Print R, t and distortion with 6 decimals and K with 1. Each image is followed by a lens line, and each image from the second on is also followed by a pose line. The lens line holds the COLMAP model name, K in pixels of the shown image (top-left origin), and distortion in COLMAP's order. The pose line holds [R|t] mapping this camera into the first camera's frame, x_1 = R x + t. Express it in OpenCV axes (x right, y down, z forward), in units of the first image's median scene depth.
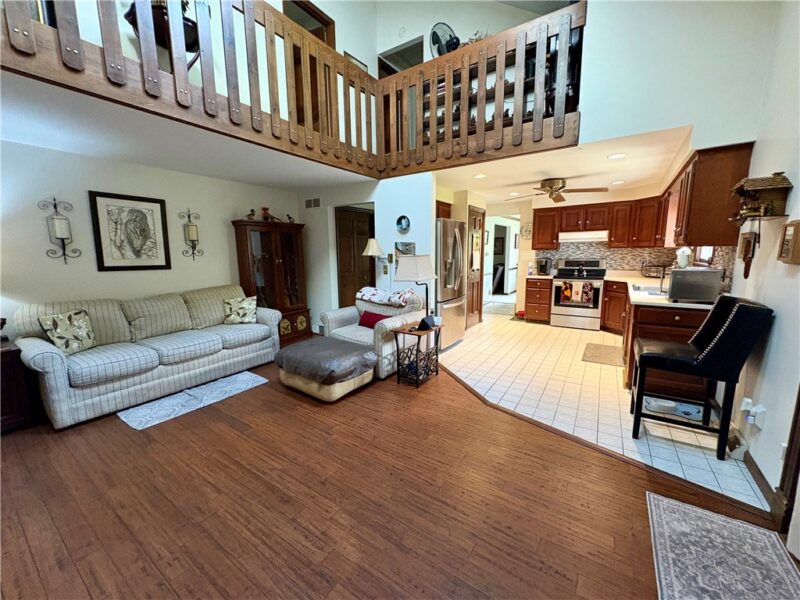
lens RADIAL K [[318.0, 0, 398.2], [0, 318.0, 299.6], [0, 0, 1]] dist [0.003097, 0.000312]
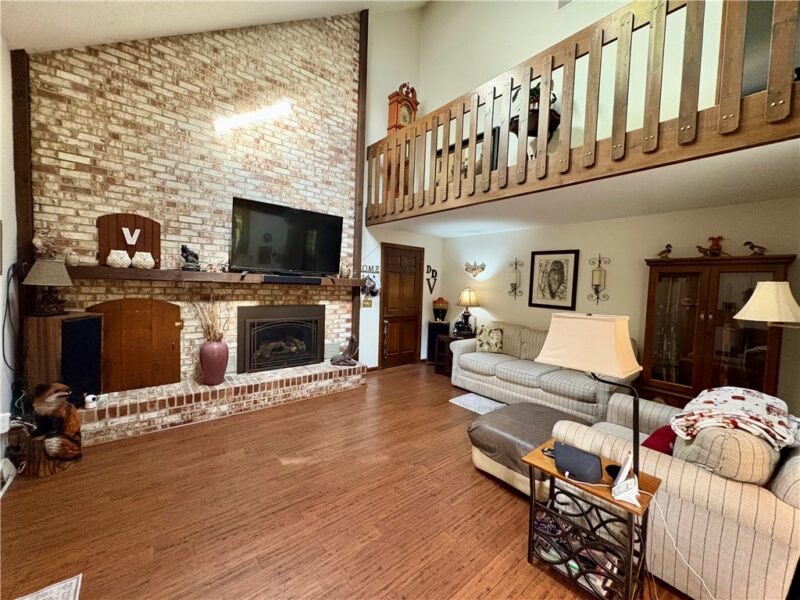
lens RADIAL K [[318.0, 0, 402.9], [0, 318.0, 300.0], [0, 0, 1]] dist [0.003097, 0.000312]
pose [[-0.264999, 0.047996, -0.963053, 0.562593], [-0.174707, 0.979840, 0.096906, -0.150423], [0.948289, 0.193933, -0.251272, 0.787947]]
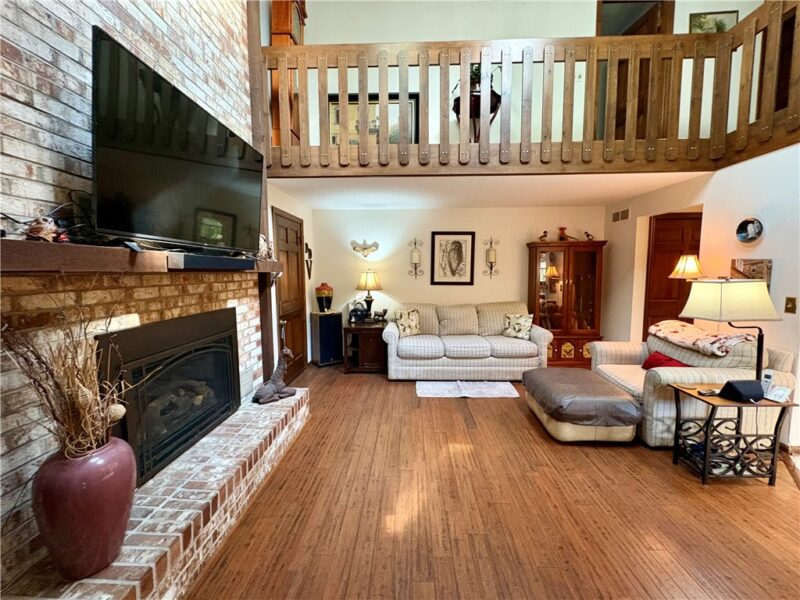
lens RADIAL K [[318.0, 0, 402.5], [0, 318.0, 298.9], [0, 0, 1]] dist [0.003097, 0.000312]
pose [[0.539730, 0.080305, -0.837999, 0.225987], [-0.123622, 0.992209, 0.015462, -0.029005], [0.832712, 0.095250, 0.545453, 0.086863]]
